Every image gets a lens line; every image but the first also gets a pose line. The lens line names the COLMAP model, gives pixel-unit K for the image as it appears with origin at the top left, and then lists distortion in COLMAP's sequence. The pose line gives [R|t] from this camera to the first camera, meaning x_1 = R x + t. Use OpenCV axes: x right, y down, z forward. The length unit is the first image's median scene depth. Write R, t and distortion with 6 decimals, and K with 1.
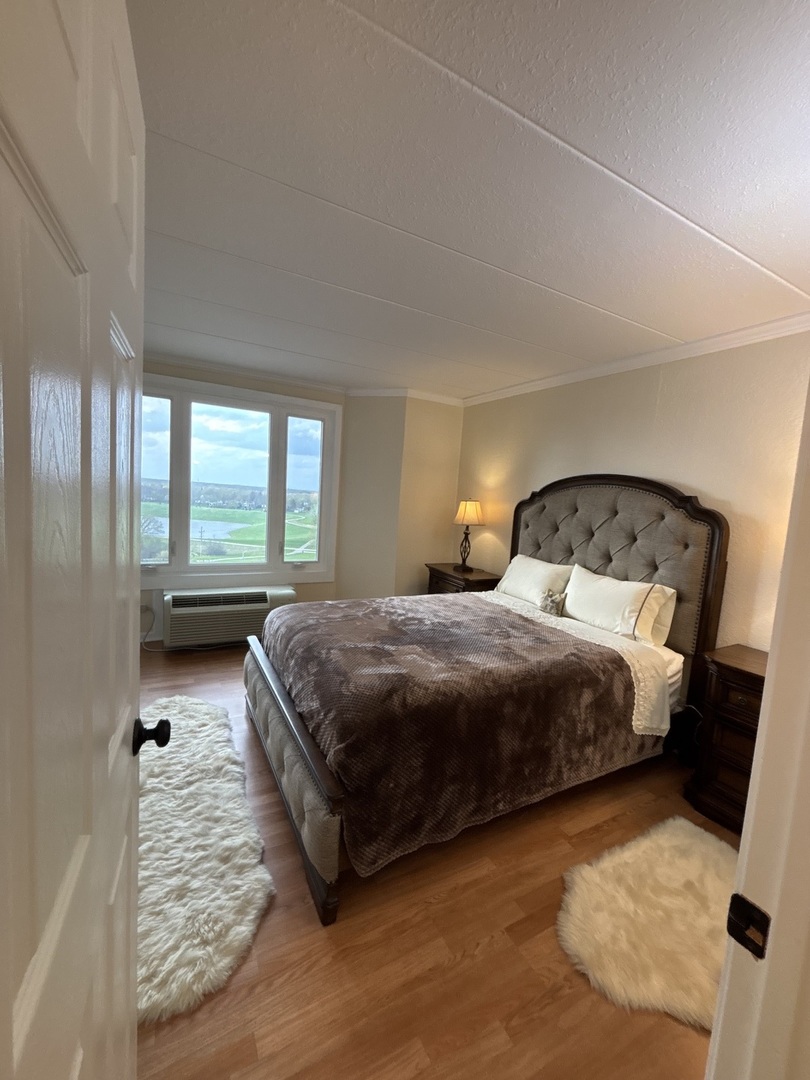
lens RADIAL K [[432.1, 0, 405.0], [0, 432.1, 540.0], [0, 0, 1]] dist [0.001419, 0.000259]
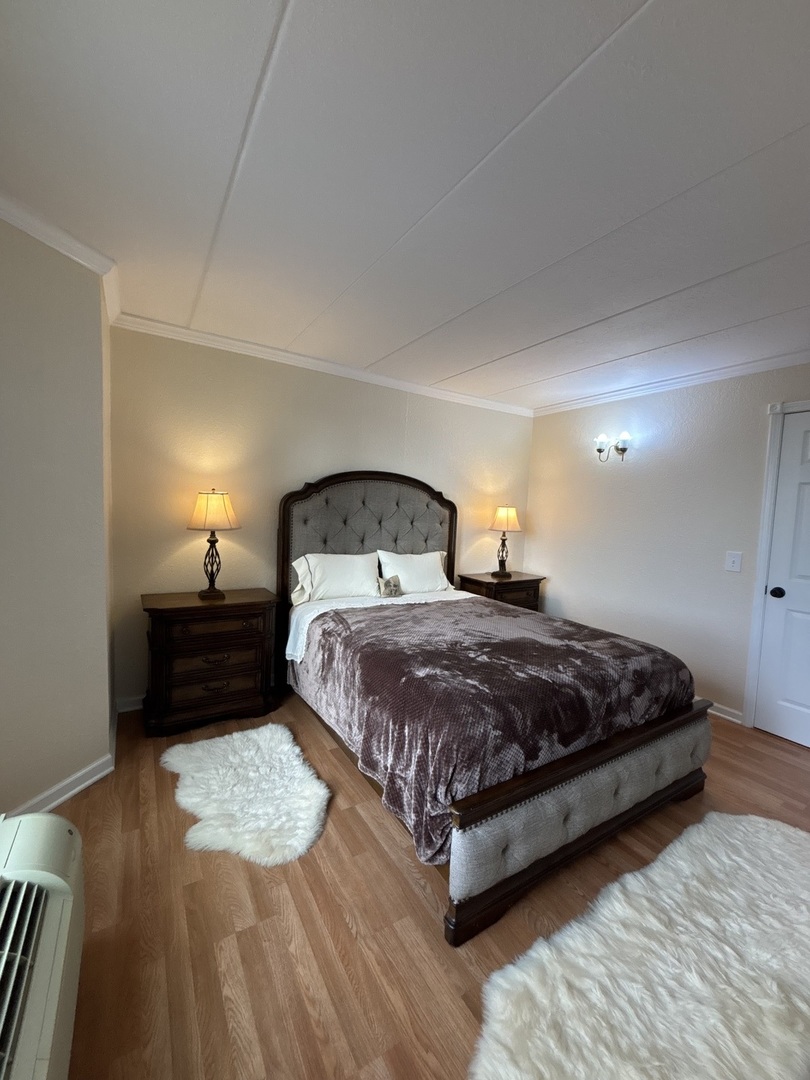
lens RADIAL K [[432.1, 0, 405.0], [0, 432.1, 540.0], [0, 0, 1]] dist [0.001419, 0.000259]
pose [[-0.064510, -0.128719, 0.989581, -0.707281], [0.063983, 0.989072, 0.132824, -0.114180], [-0.995864, 0.071885, -0.055569, 0.974669]]
